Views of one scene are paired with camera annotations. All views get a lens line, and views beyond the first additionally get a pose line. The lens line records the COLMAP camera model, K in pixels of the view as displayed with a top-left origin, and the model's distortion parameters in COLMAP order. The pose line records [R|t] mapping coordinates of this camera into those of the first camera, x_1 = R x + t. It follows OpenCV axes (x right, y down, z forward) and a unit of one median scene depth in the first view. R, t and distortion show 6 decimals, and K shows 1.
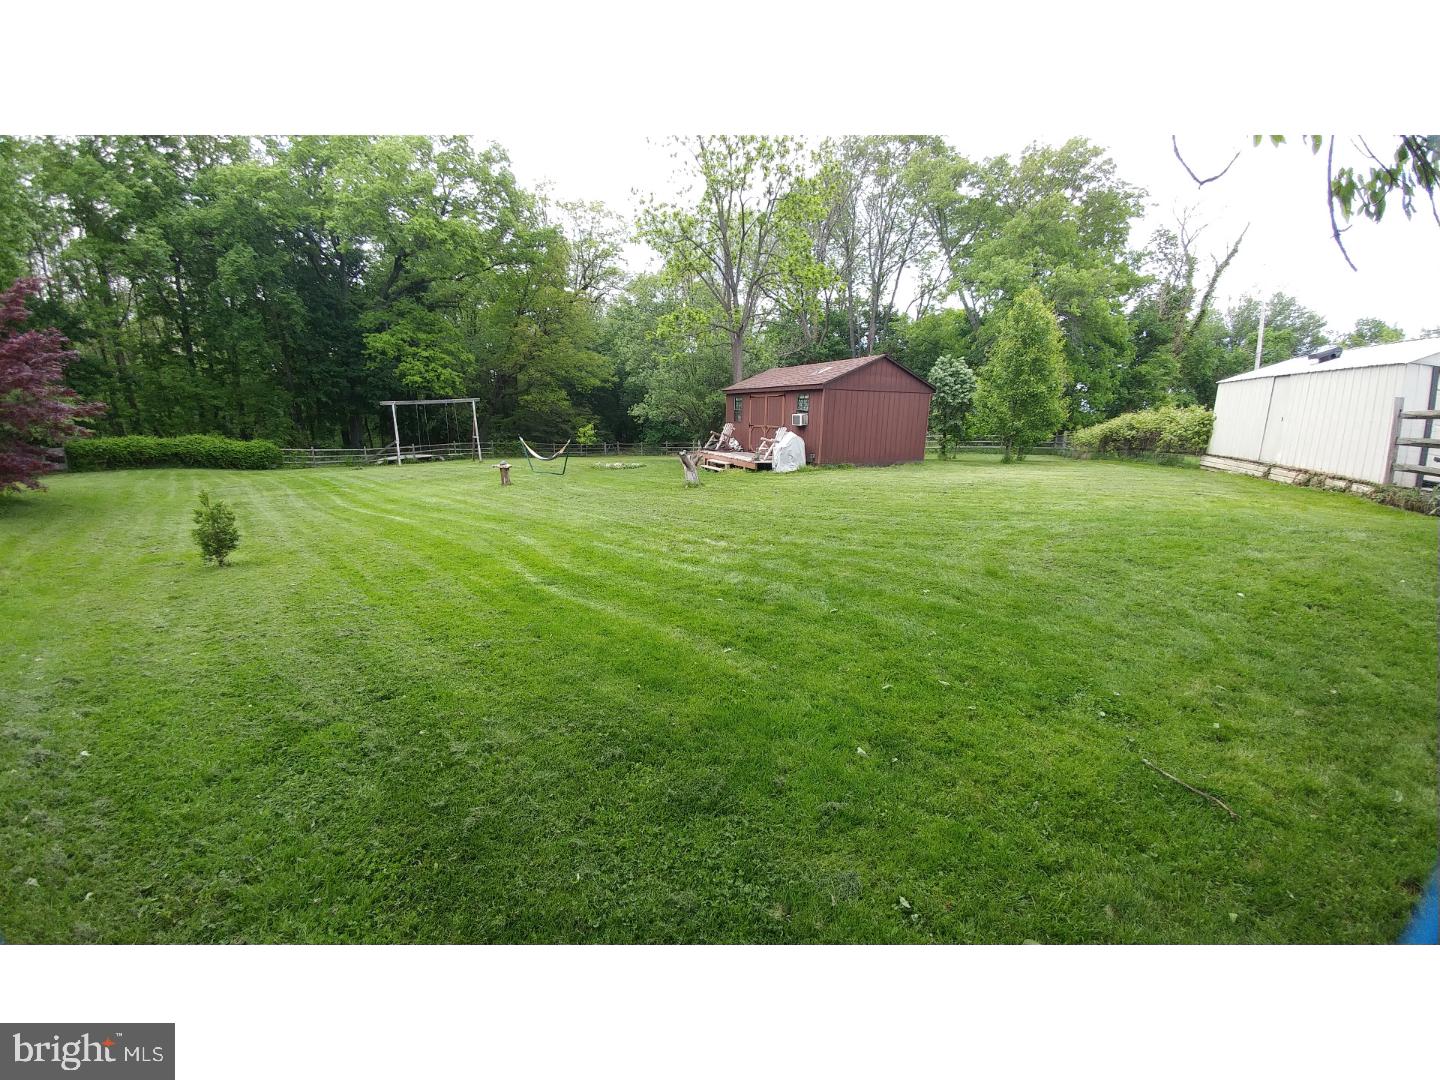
lens RADIAL K [[587.4, 0, 720.0], [0, 587.4, 540.0], [0, 0, 1]] dist [-0.001794, -0.029834]
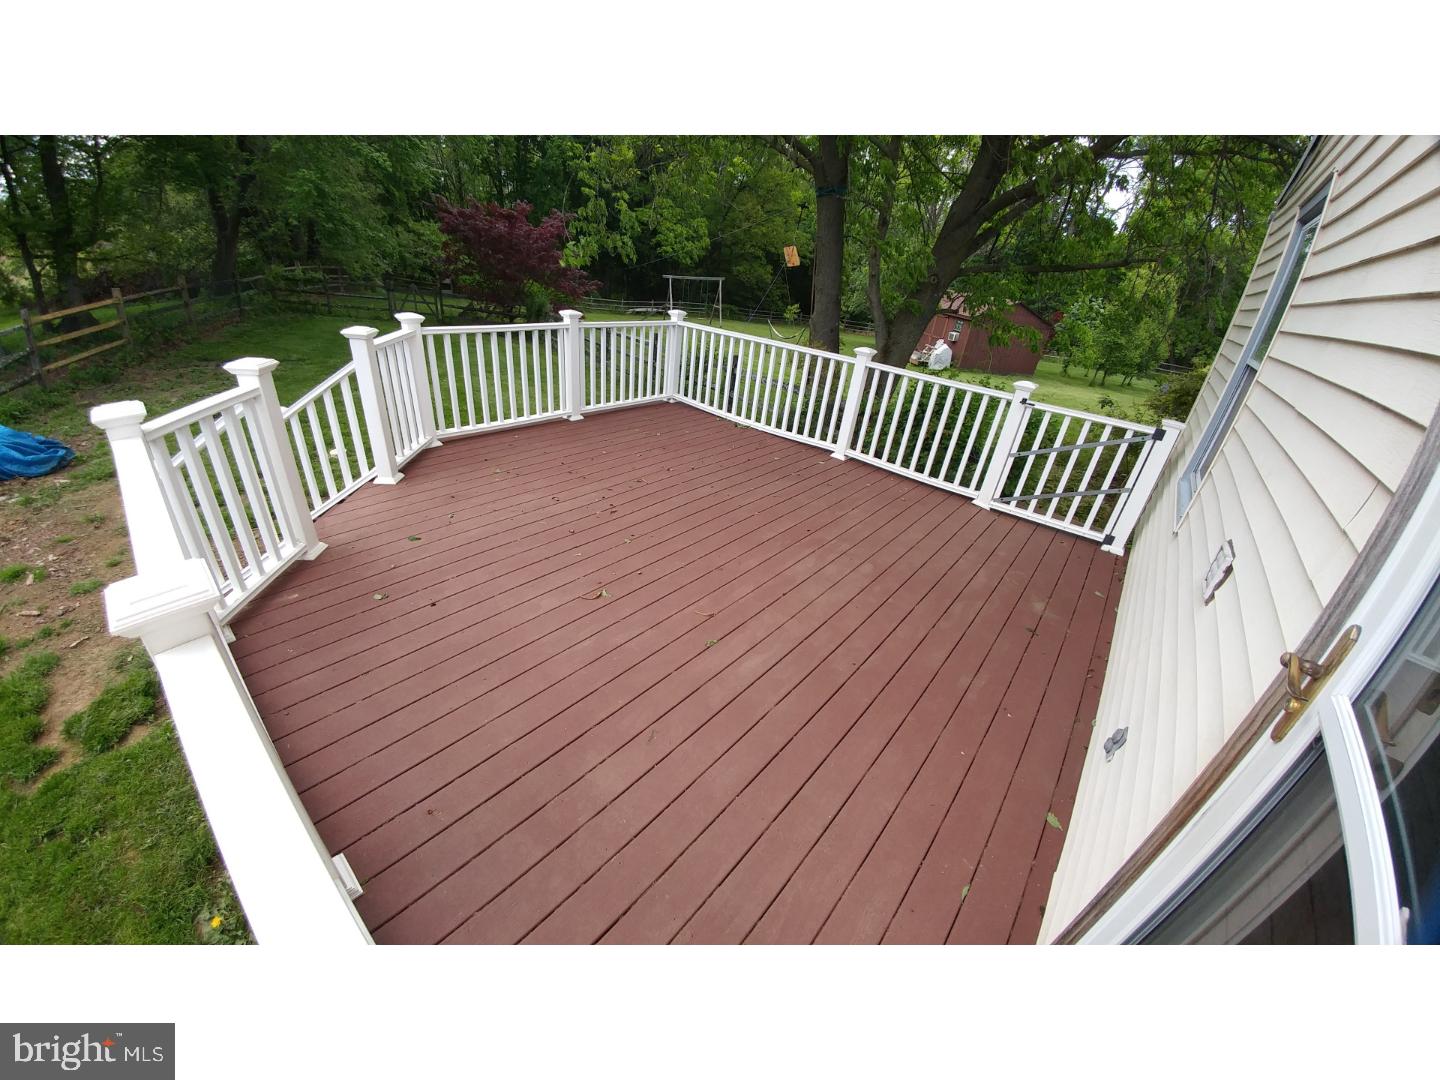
lens RADIAL K [[587.4, 0, 720.0], [0, 587.4, 540.0], [0, 0, 1]] dist [-0.001794, -0.029834]
pose [[0.958029, 0.206395, -0.198953, -0.021051], [-0.158157, 0.959366, 0.233673, 0.027207], [0.239097, -0.192400, 0.951743, -0.411153]]
